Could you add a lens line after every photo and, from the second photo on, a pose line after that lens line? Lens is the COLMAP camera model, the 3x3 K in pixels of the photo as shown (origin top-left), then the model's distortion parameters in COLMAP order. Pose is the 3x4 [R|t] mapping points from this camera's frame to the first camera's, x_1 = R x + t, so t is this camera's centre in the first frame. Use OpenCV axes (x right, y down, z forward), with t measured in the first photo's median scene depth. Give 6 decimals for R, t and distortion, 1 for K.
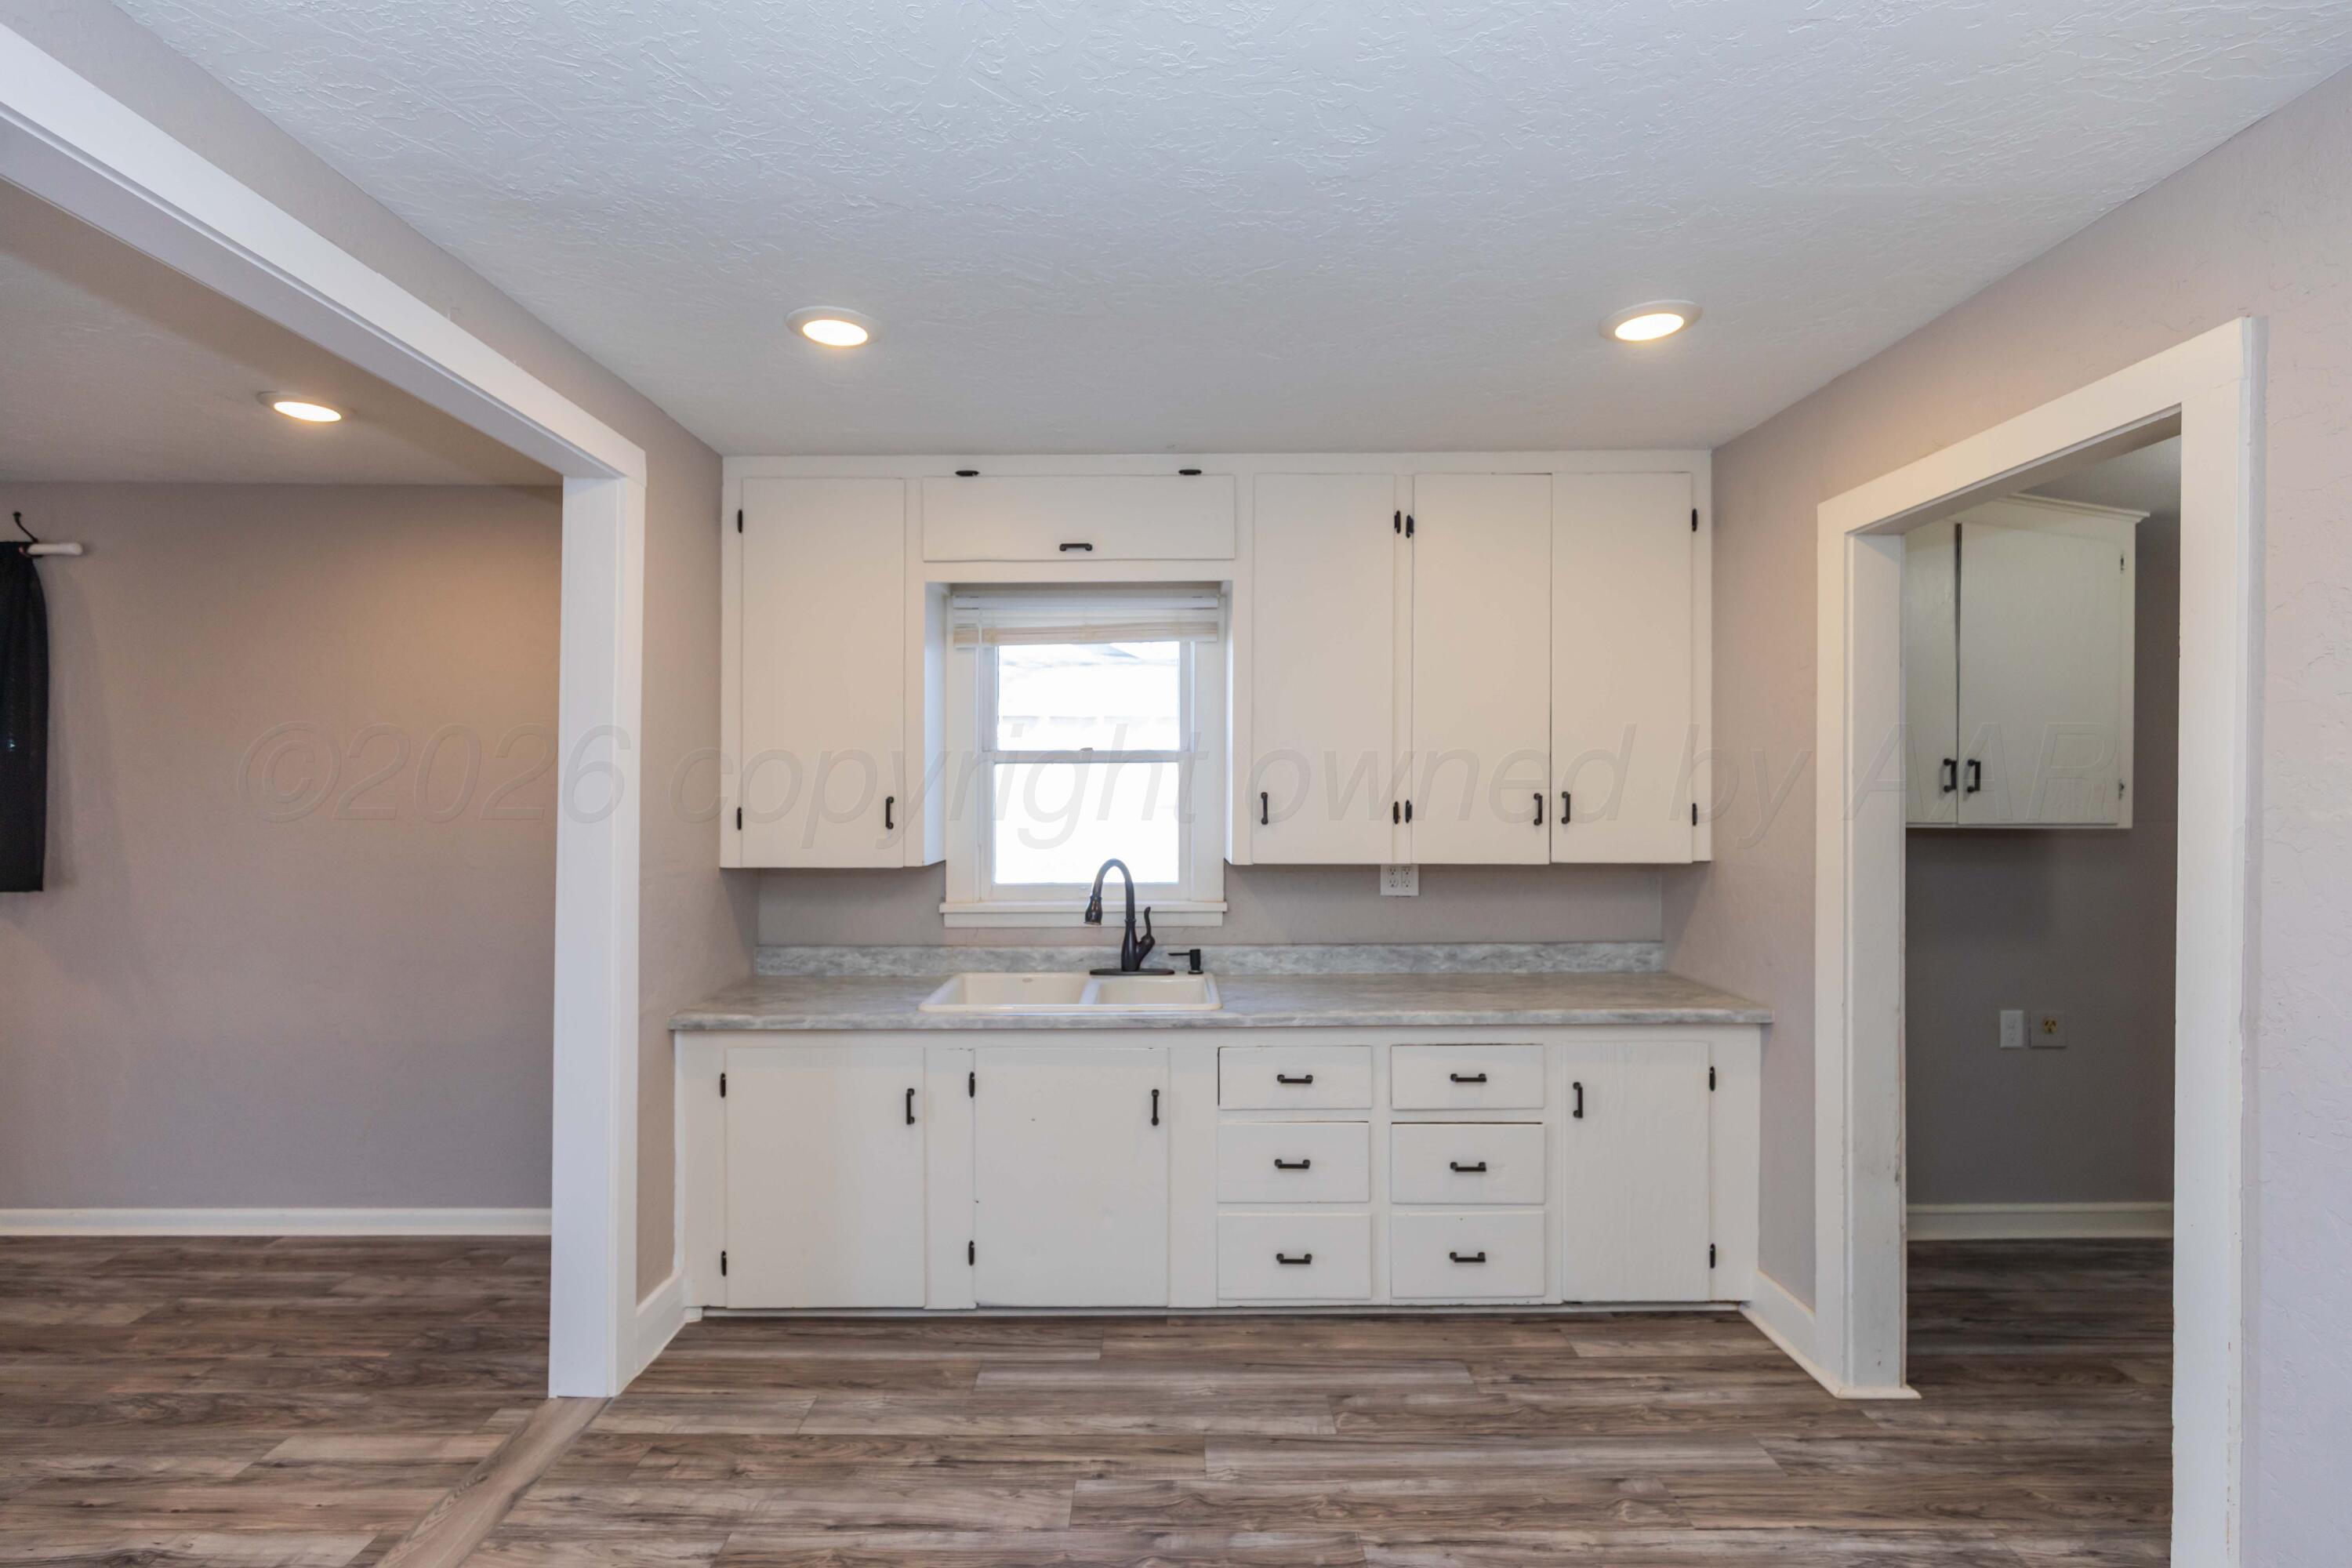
lens RADIAL K [[1054.0, 0, 1170.6], [0, 1054.0, 787.6], [0, 0, 1]] dist [0.002505, -0.000122]
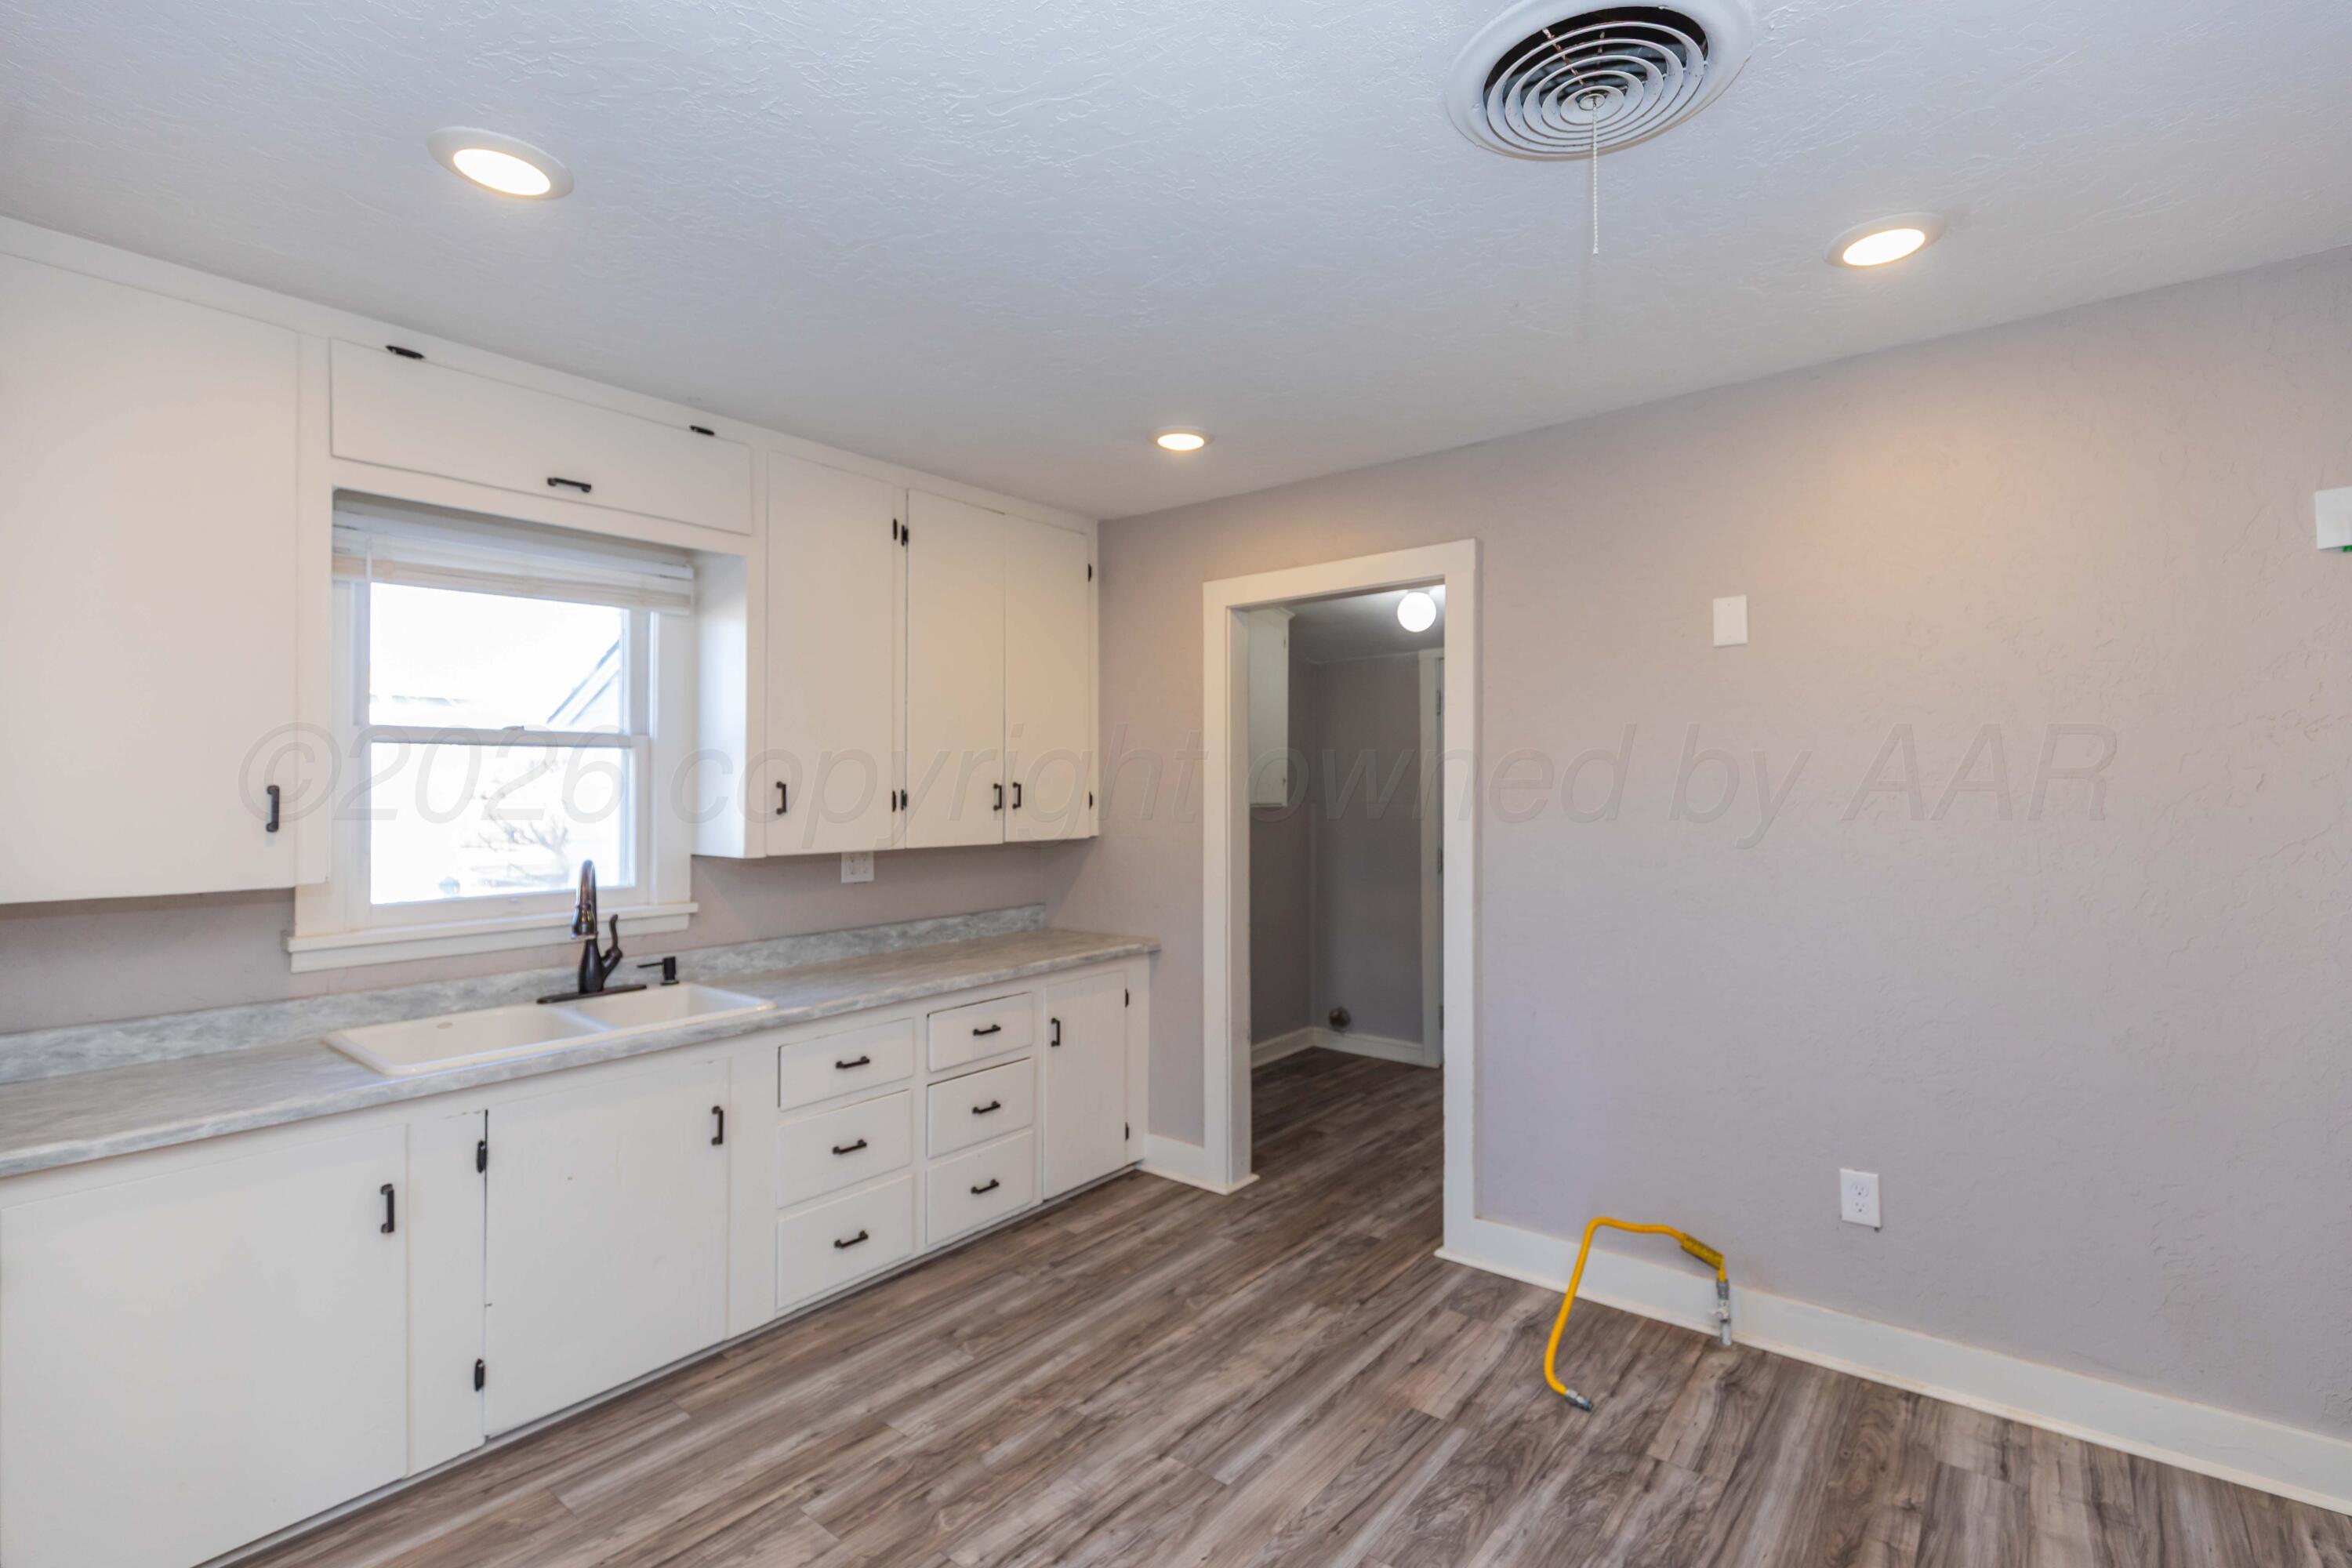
lens RADIAL K [[1048.0, 0, 1213.1], [0, 1048.0, 782.3], [0, 0, 1]] dist [0.001734, -0.000635]
pose [[0.616851, 0.003974, 0.787070, -0.471540], [-0.001581, 0.999991, -0.003810, 0.008983], [-0.787079, 0.001106, 0.616852, 0.102740]]
